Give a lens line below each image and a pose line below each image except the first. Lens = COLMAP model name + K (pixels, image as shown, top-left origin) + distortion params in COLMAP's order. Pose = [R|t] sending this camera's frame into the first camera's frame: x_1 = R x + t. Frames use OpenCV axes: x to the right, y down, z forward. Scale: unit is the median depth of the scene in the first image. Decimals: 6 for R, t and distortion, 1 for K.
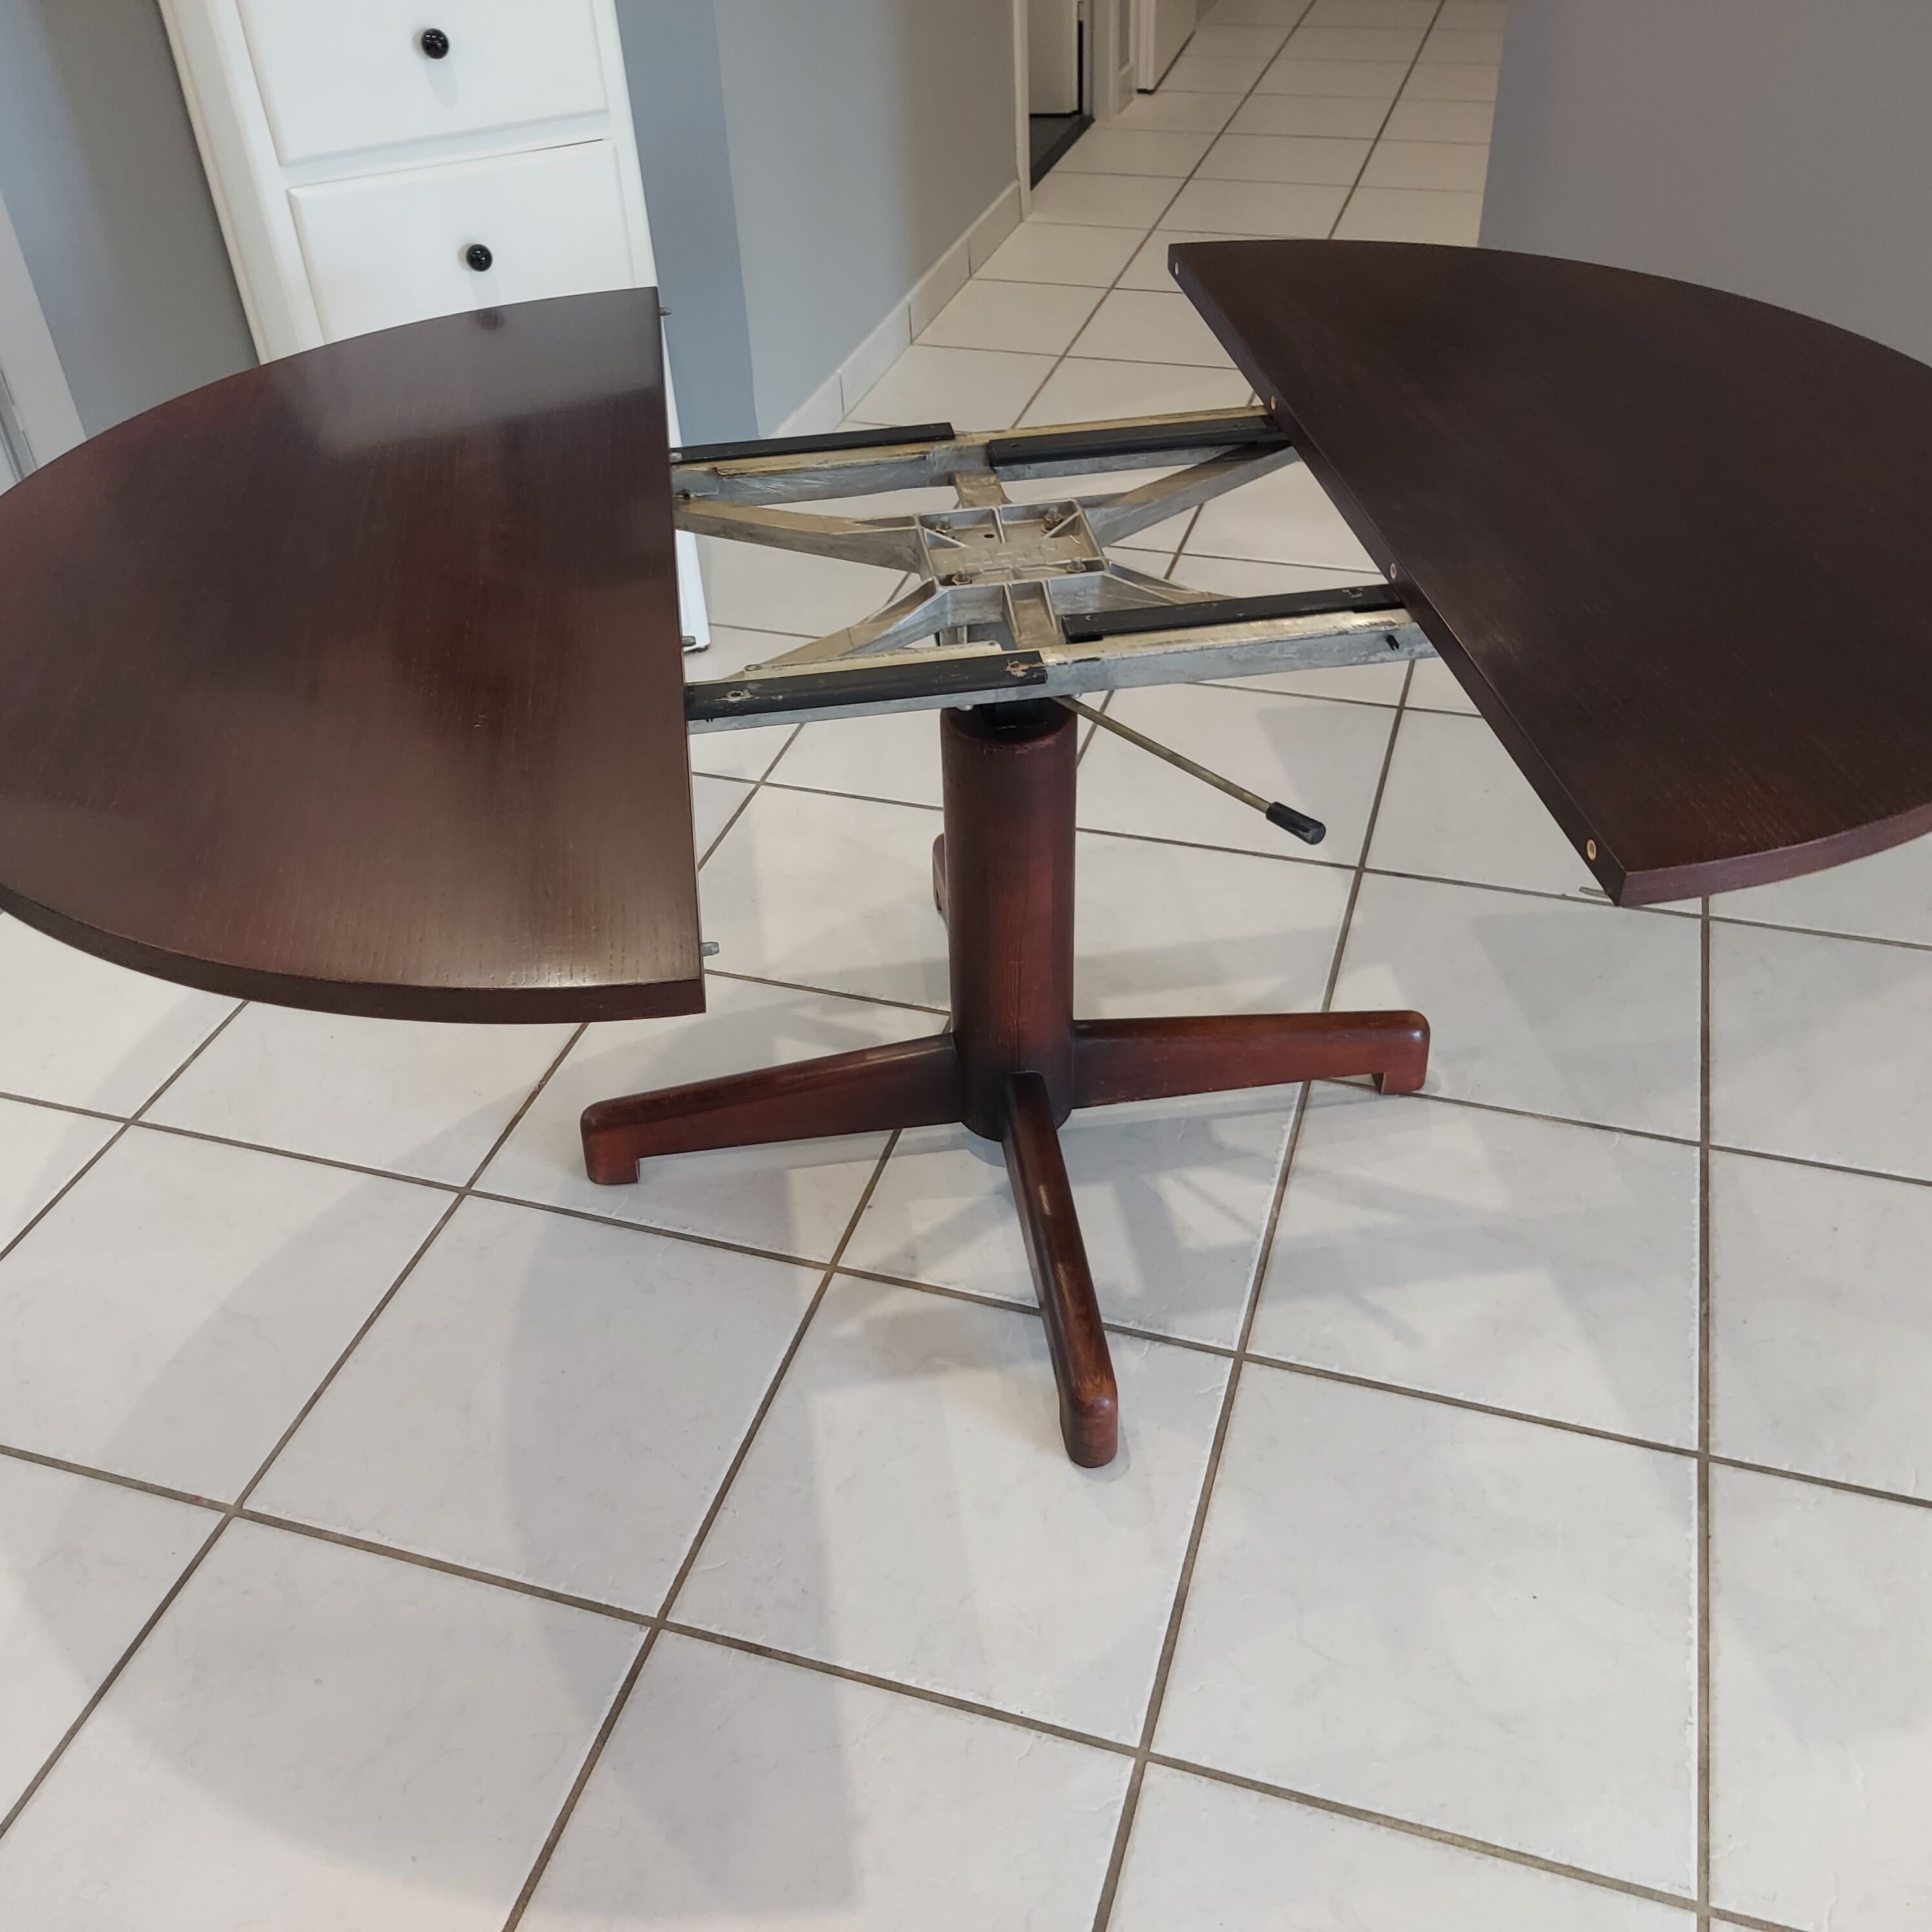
lens RADIAL K [[1886.4, 0, 959.0], [0, 1886.4, 986.6], [0, 0, 1]] dist [0.027926, 0.000000]
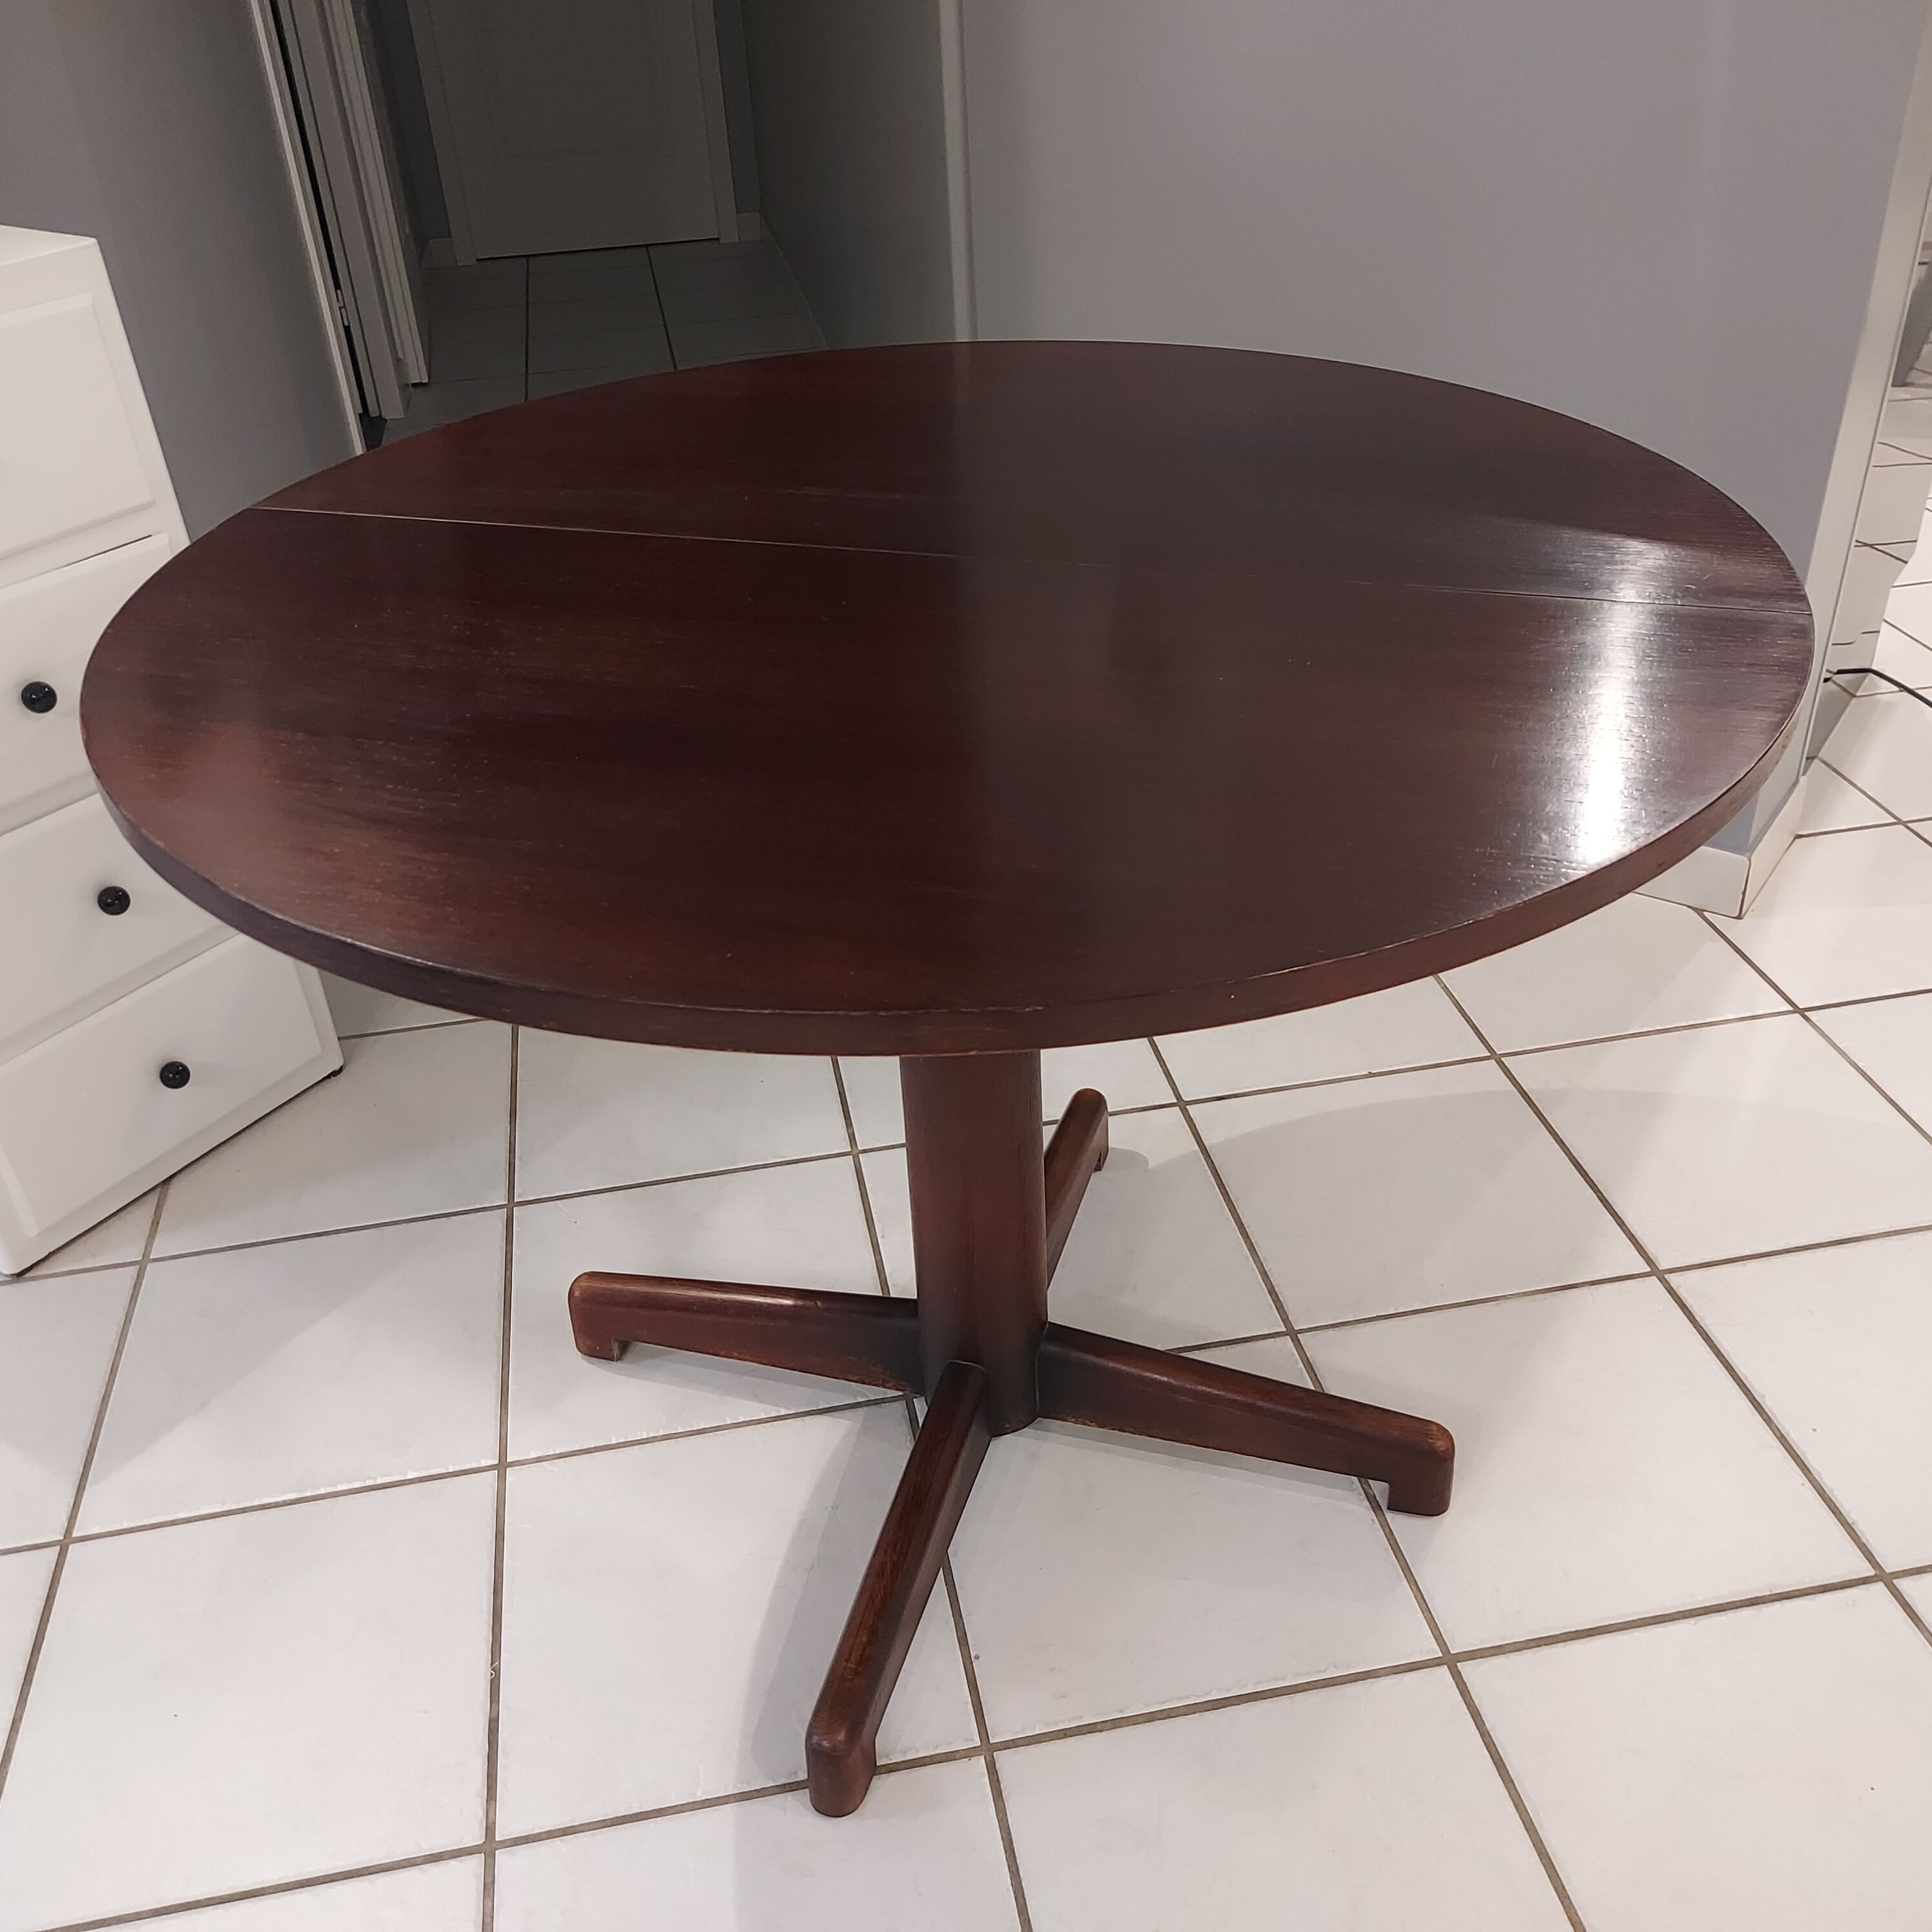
lens RADIAL K [[1886.4, 0, 960.8], [0, 1886.4, 956.5], [0, 0, 1]] dist [0.027926, 0.000000]
pose [[0.881479, -0.252859, 0.398820, -0.312611], [0.300597, 0.951804, -0.060923, -0.132880], [-0.364194, 0.173586, 0.915003, 0.162238]]
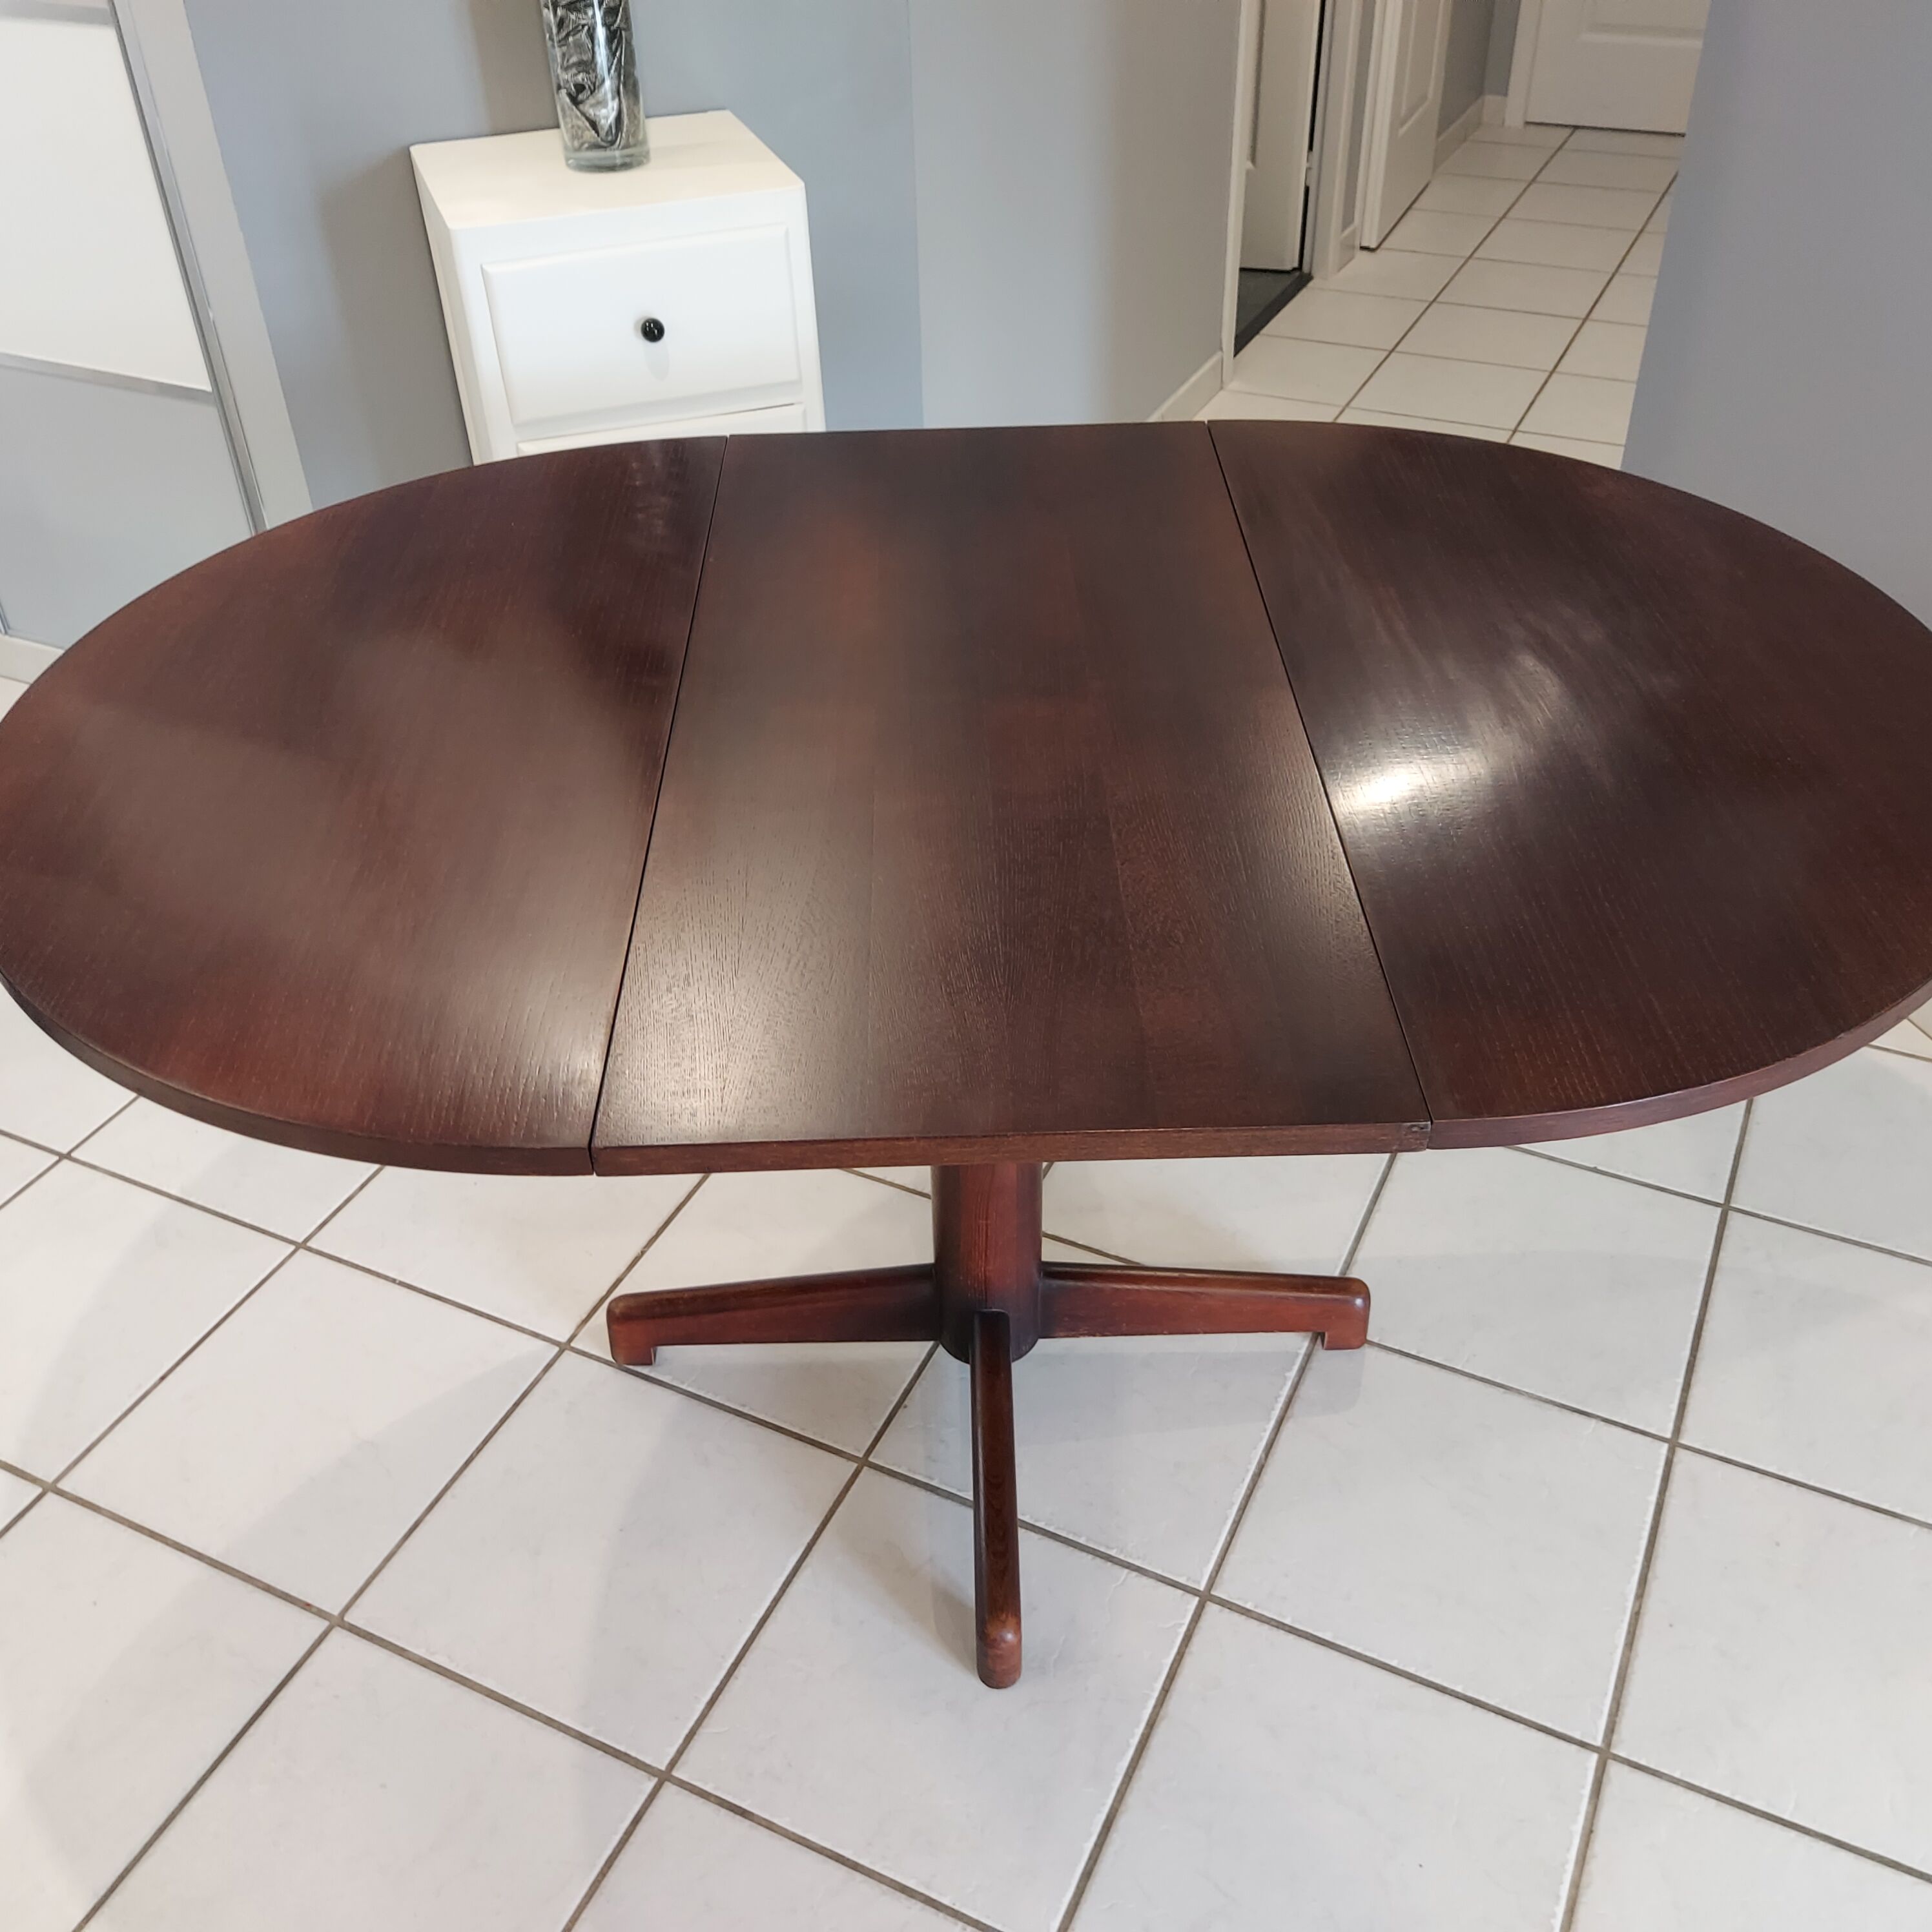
lens RADIAL K [[1886.4, 0, 963.7], [0, 1886.4, 979.4], [0, 0, 1]] dist [0.027926, 0.000000]
pose [[0.989120, 0.098711, -0.109074, 0.084657], [-0.099219, 0.995065, 0.000775, -0.141844], [0.108613, 0.010055, 0.994033, -0.127502]]
